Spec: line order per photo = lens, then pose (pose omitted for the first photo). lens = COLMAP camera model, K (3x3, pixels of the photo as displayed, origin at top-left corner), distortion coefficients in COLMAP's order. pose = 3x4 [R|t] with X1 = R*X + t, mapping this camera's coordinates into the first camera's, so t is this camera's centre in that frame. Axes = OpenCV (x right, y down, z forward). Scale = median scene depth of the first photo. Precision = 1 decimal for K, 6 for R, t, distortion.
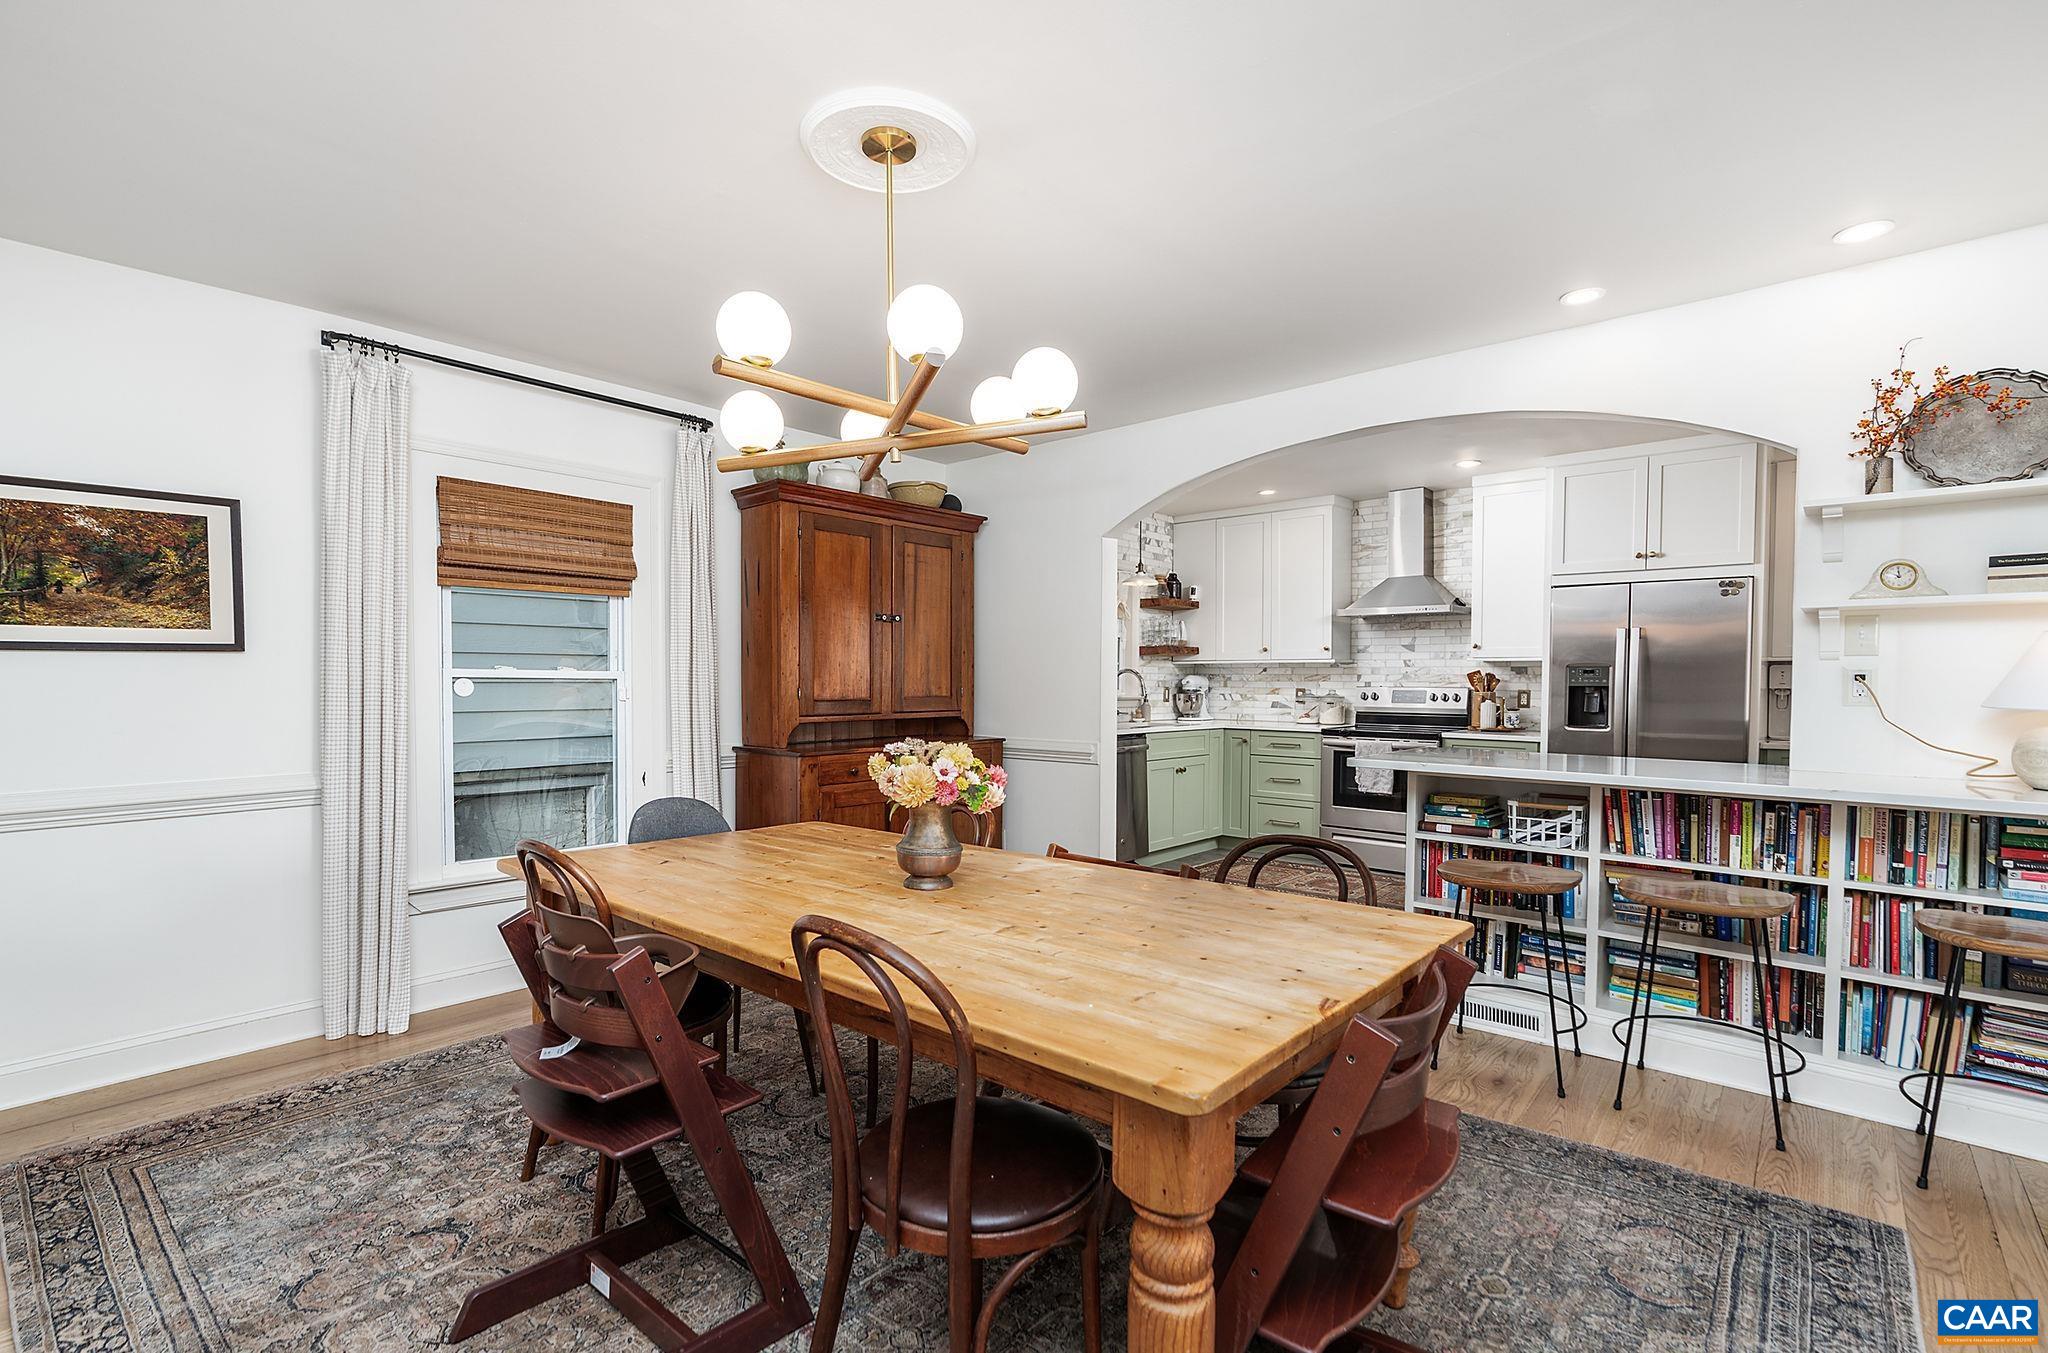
lens RADIAL K [[940.7, 0, 1024.6], [0, 940.7, 694.6], [0, 0, 1]] dist [-0.001616, 0.000246]
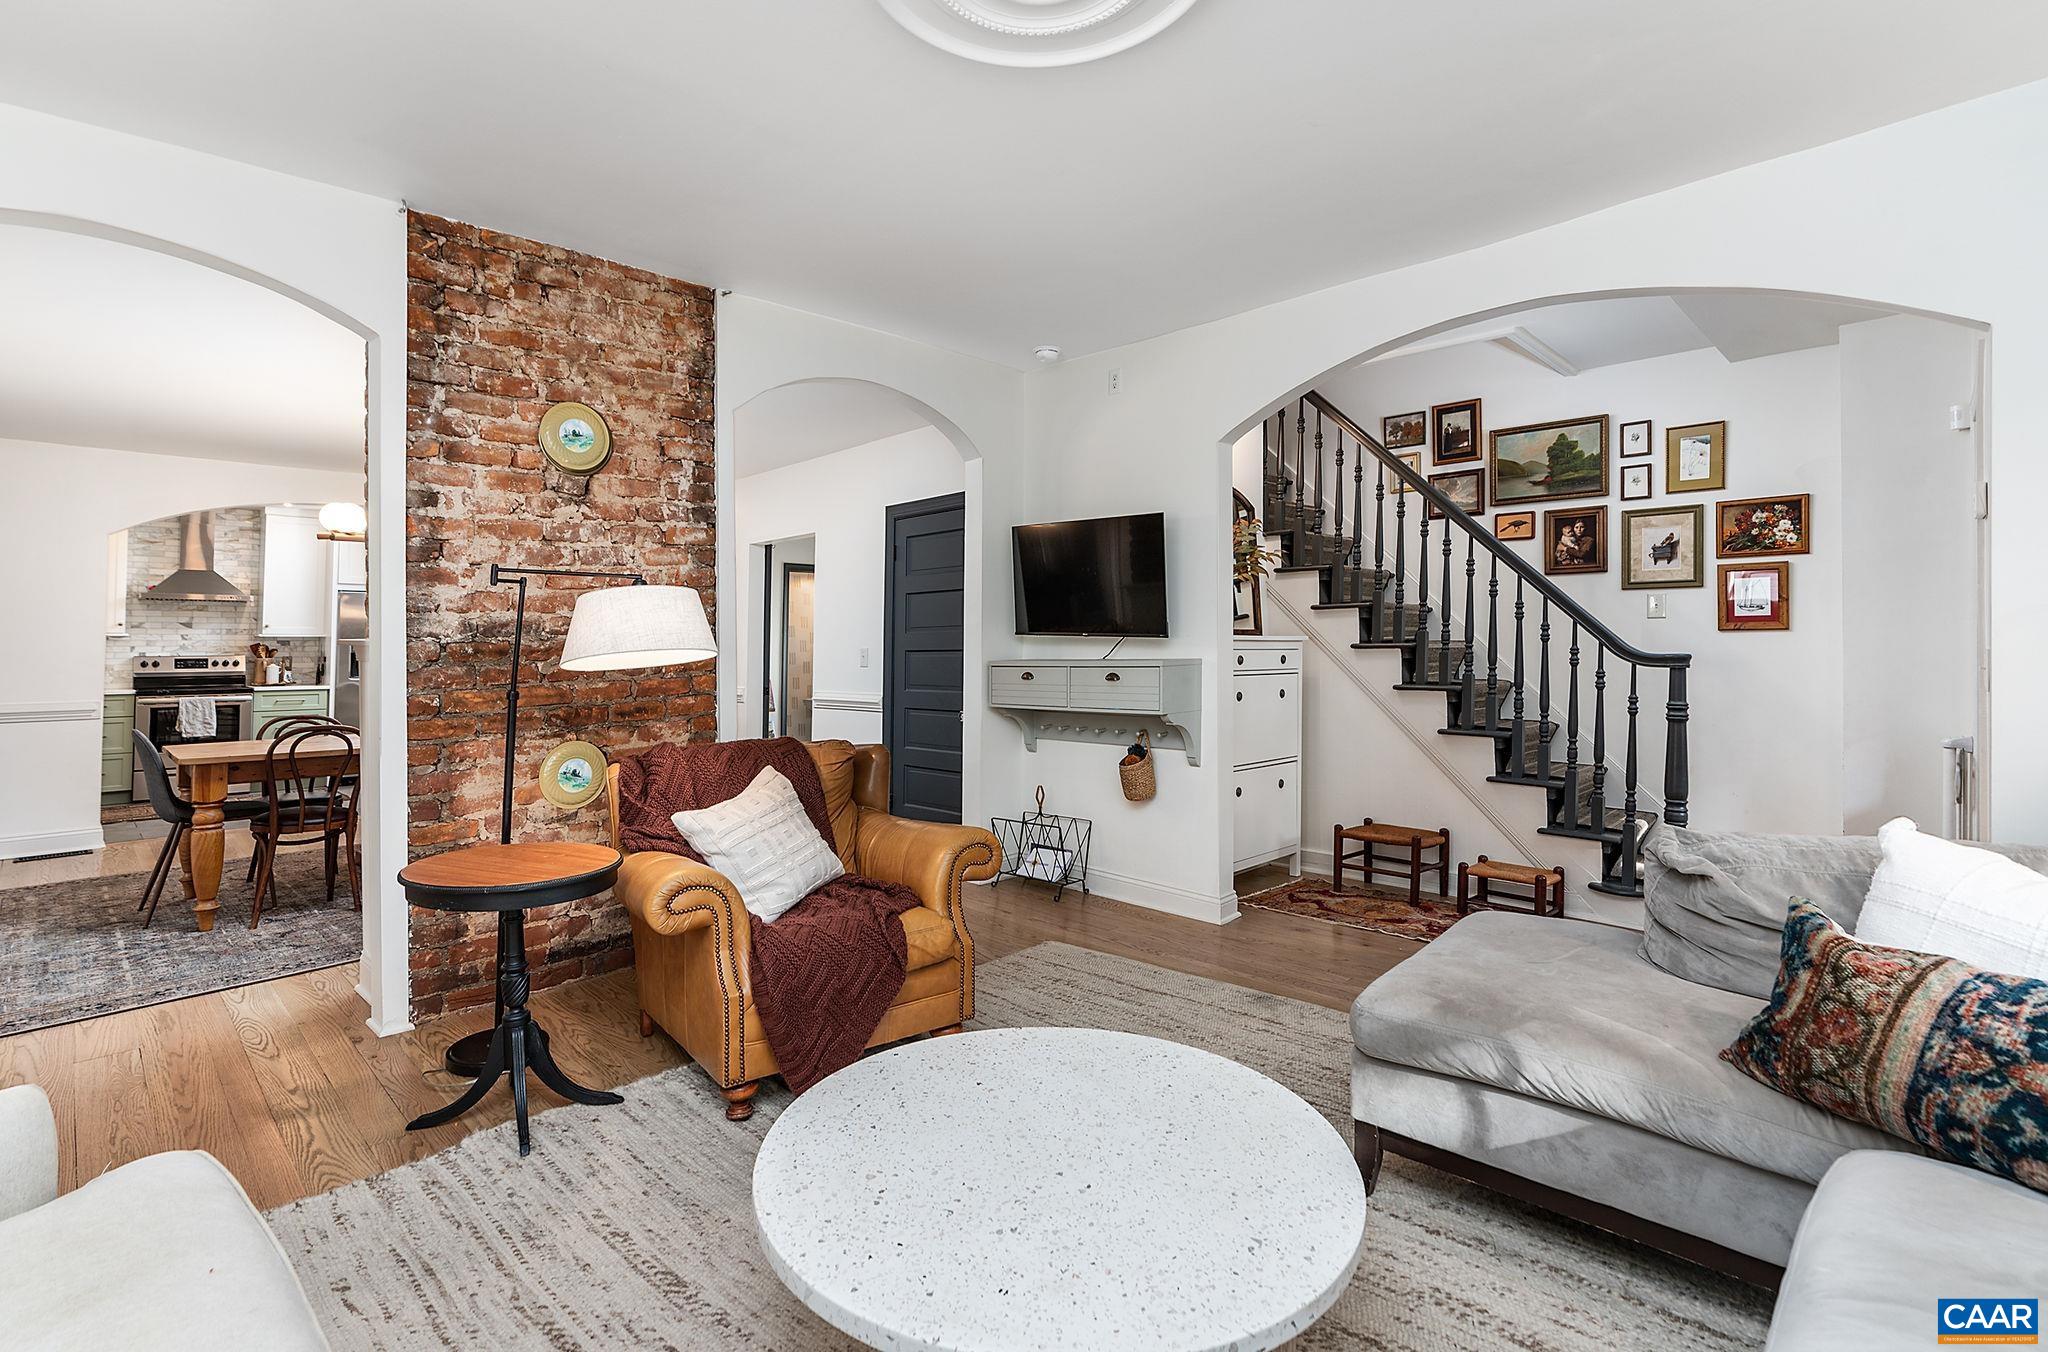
lens RADIAL K [[940.7, 0, 990.7], [0, 940.7, 612.2], [0, 0, 1]] dist [-0.001616, 0.000246]
pose [[0.072671, 0.026600, 0.997001, -0.782791], [0.014630, 0.999508, -0.027733, -0.015798], [-0.997249, 0.016601, 0.072246, -0.183064]]
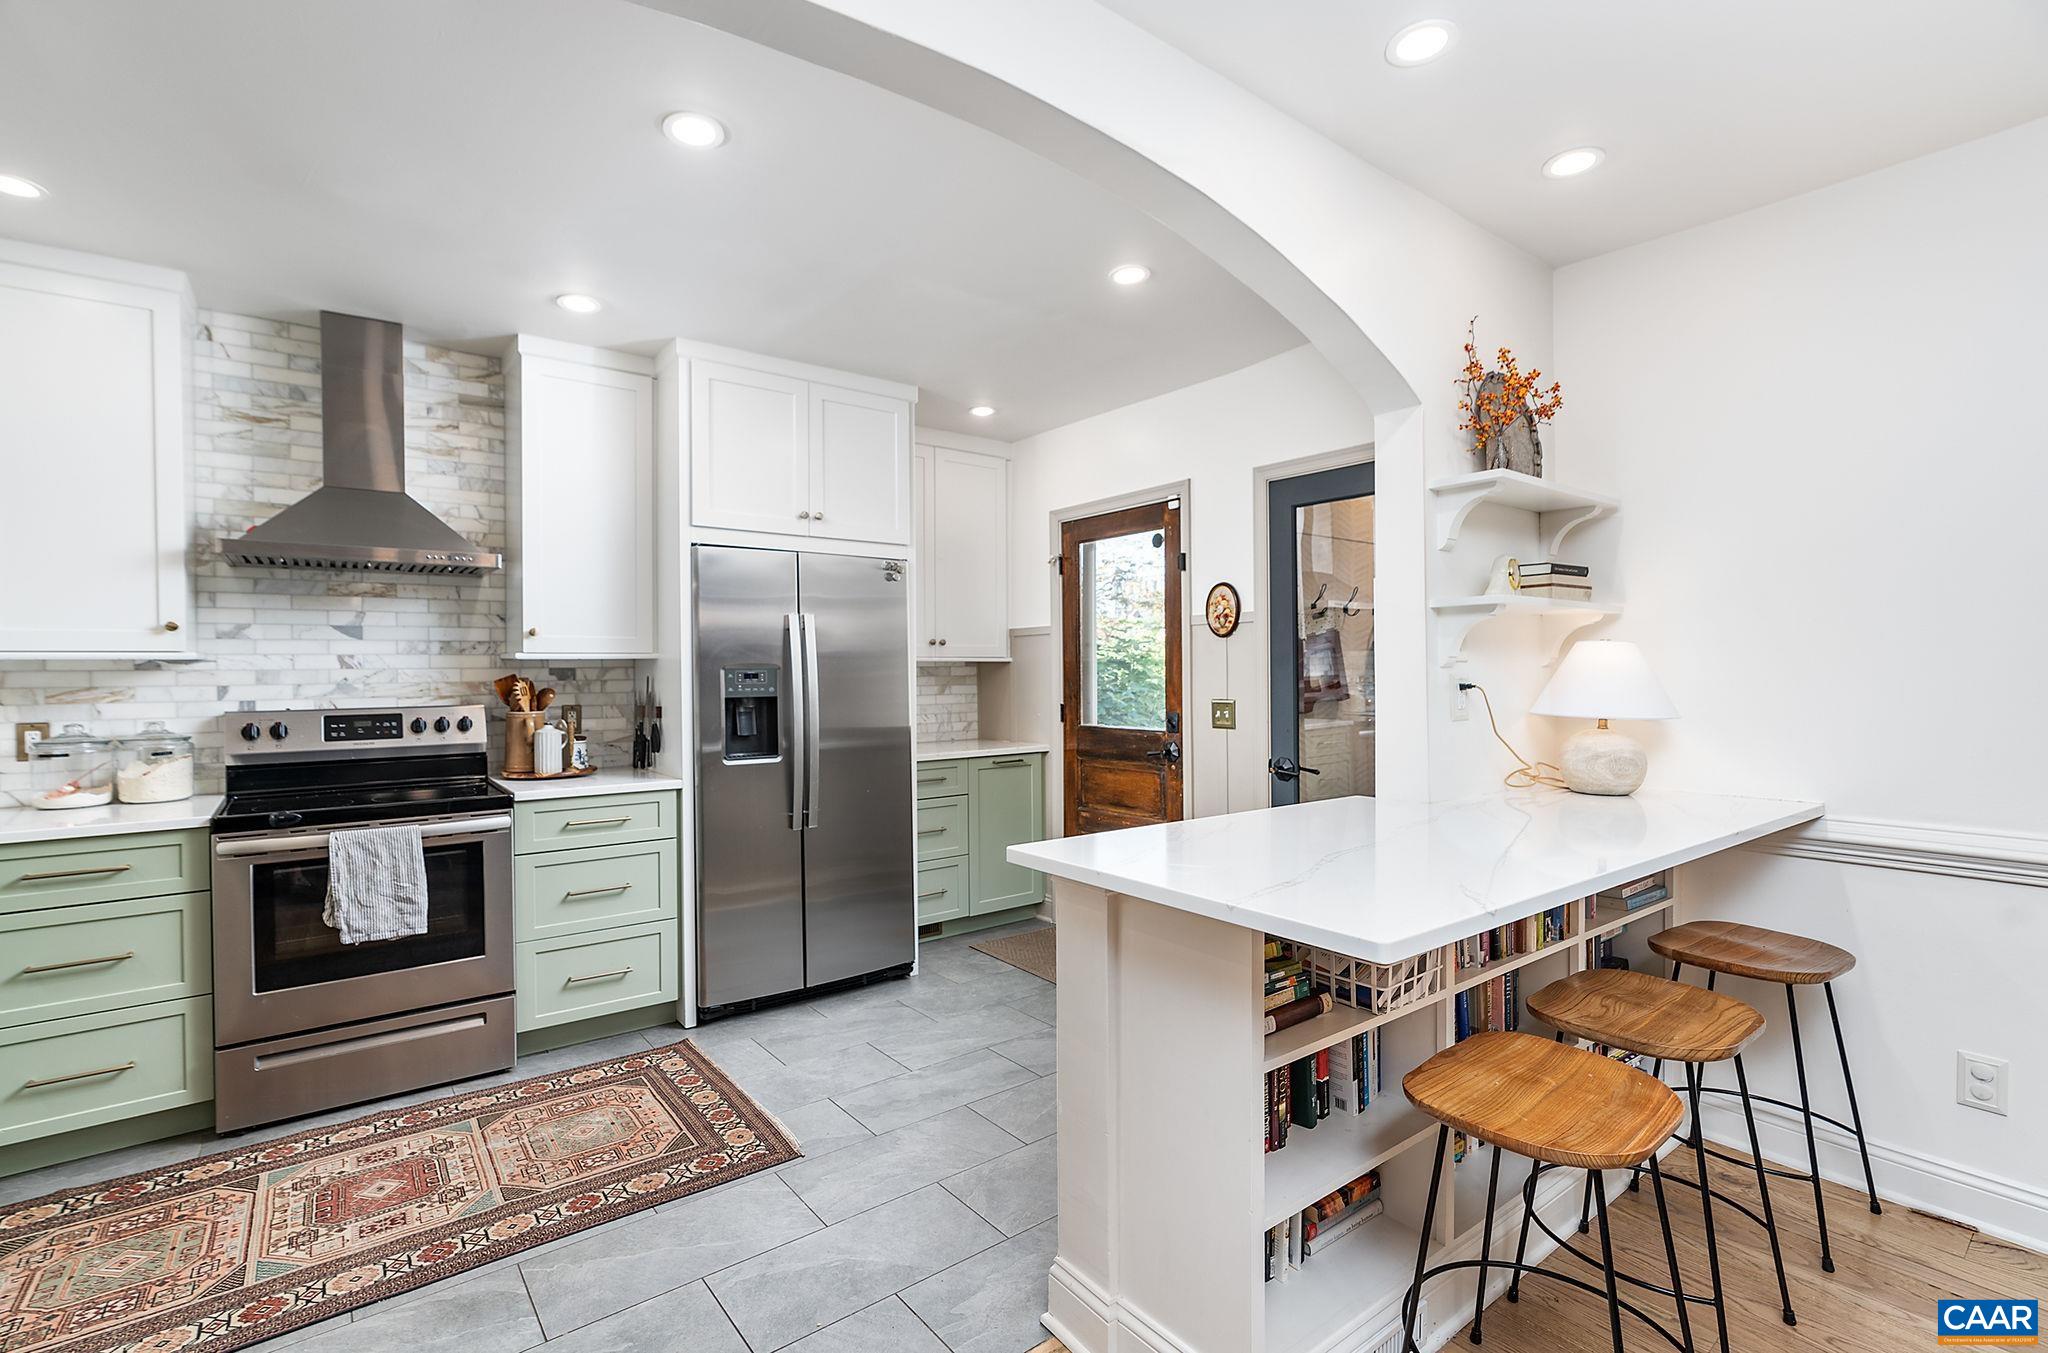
lens RADIAL K [[940.7, 0, 1001.8], [0, 940.7, 678.8], [0, 0, 1]] dist [-0.001616, 0.000246]
pose [[0.208479, -0.018691, 0.977848, -0.016963], [0.024320, 0.999607, 0.013922, -0.022231], [-0.977724, 0.020879, 0.208852, 0.544094]]
